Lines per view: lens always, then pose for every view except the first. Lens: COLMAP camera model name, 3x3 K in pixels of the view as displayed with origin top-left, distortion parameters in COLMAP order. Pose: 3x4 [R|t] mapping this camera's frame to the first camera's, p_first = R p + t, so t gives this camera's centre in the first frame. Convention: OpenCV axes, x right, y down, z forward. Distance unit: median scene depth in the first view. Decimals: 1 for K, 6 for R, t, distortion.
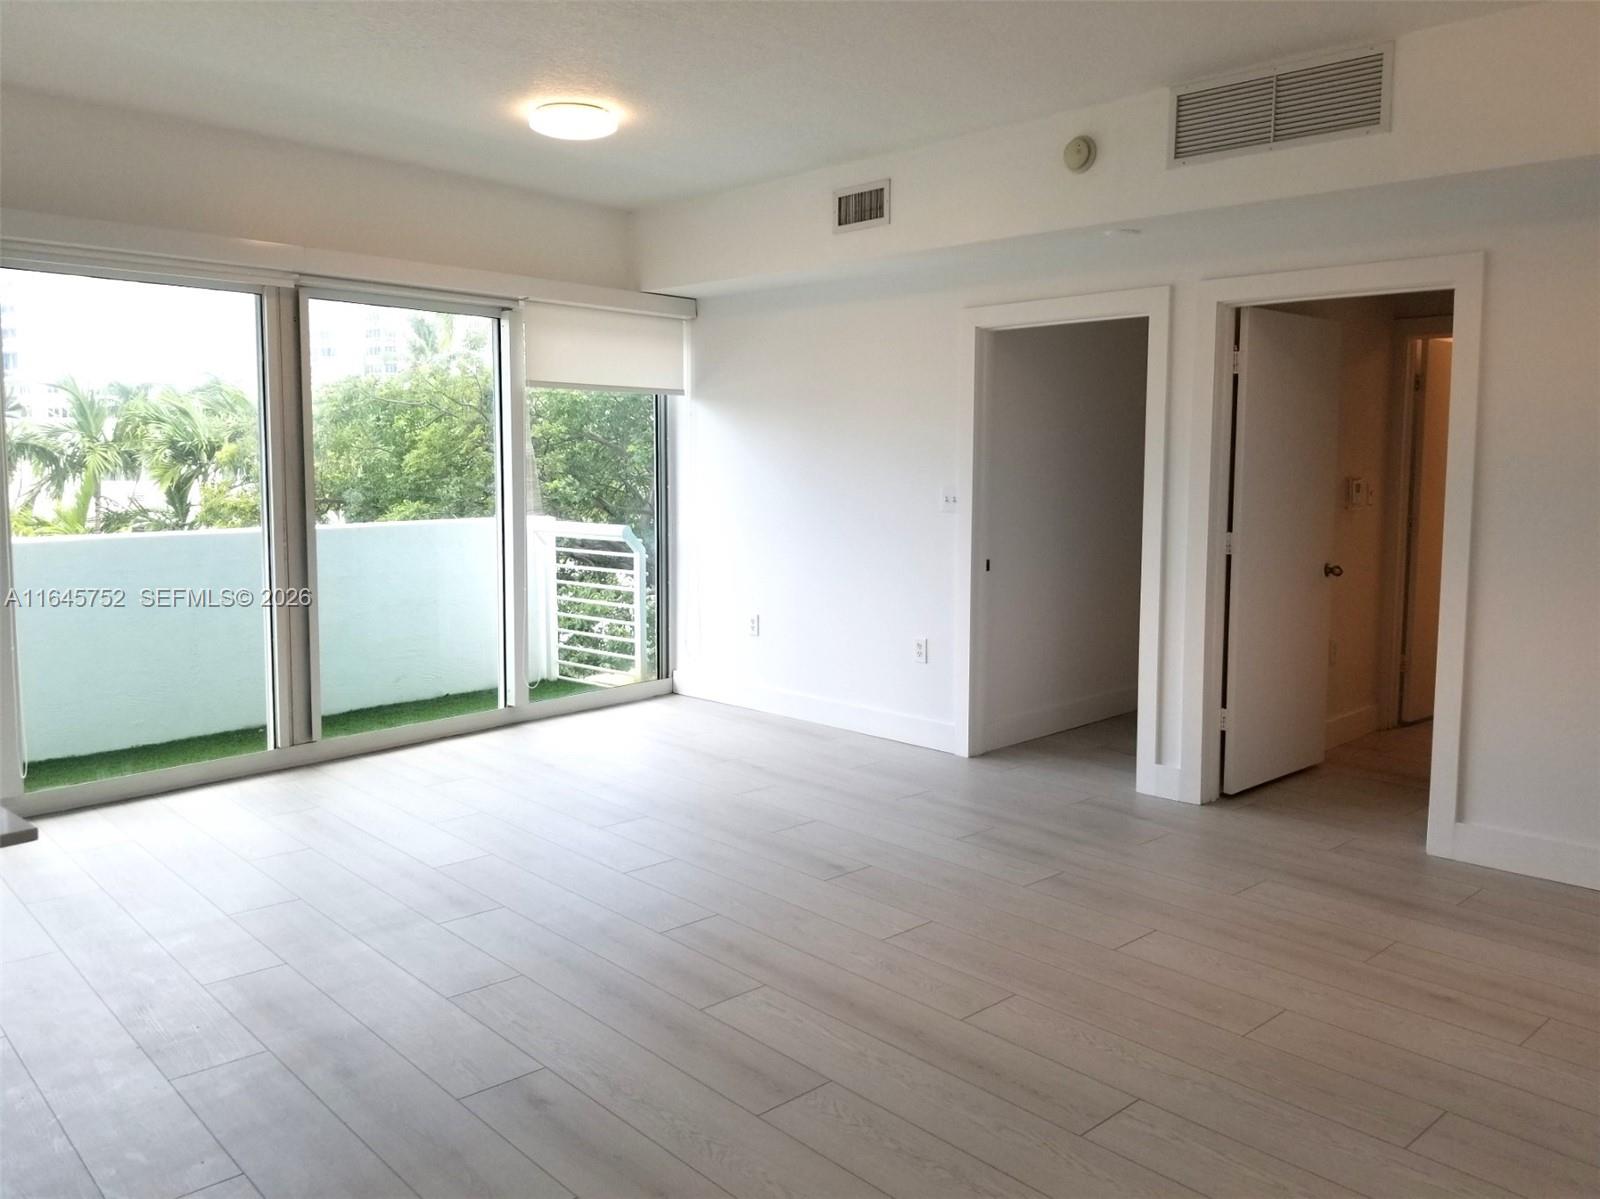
lens RADIAL K [[1278.6, 0, 800.0], [0, 1278.6, 599.5], [0, 0, 1]] dist [0.080183, -0.085551]
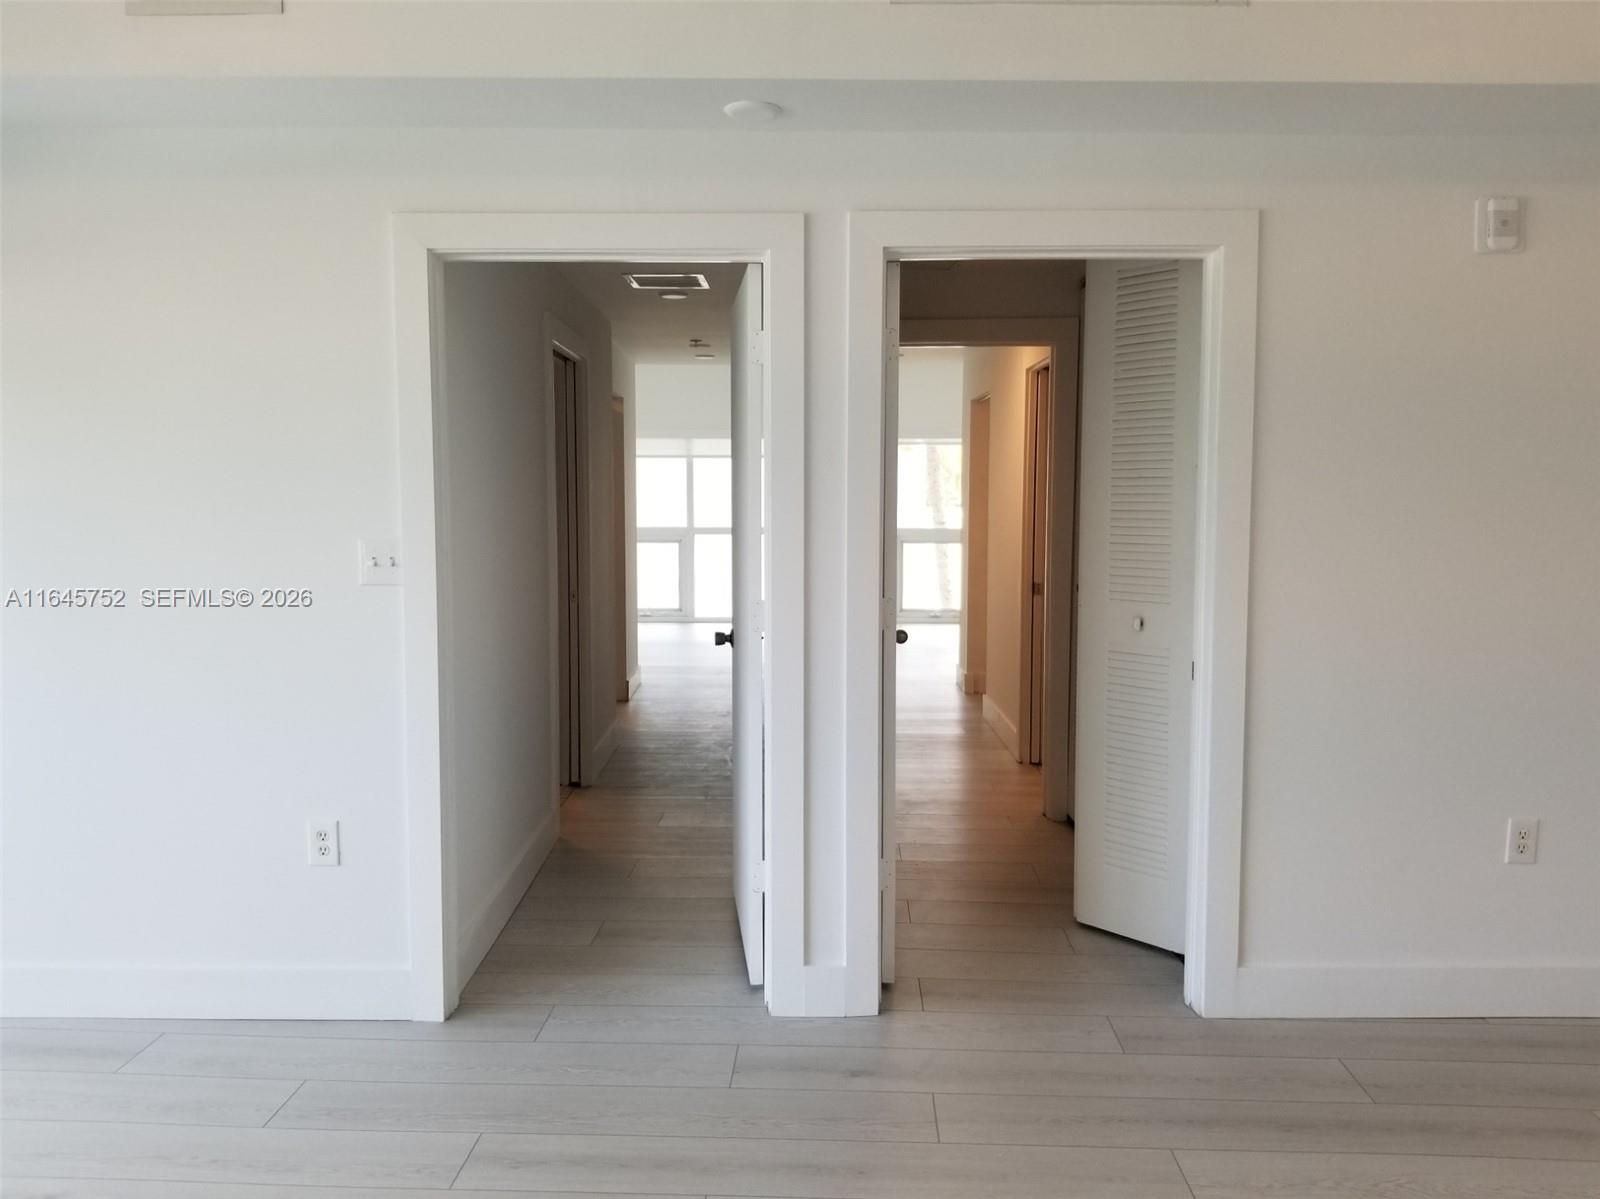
lens RADIAL K [[1278.6, 0, 800.0], [0, 1278.6, 599.5], [0, 0, 1]] dist [0.080183, -0.085551]
pose [[0.698019, -0.068924, 0.712755, -0.157207], [0.078304, 0.996735, 0.019701, -0.061720], [-0.711786, 0.042060, 0.701136, 0.512869]]
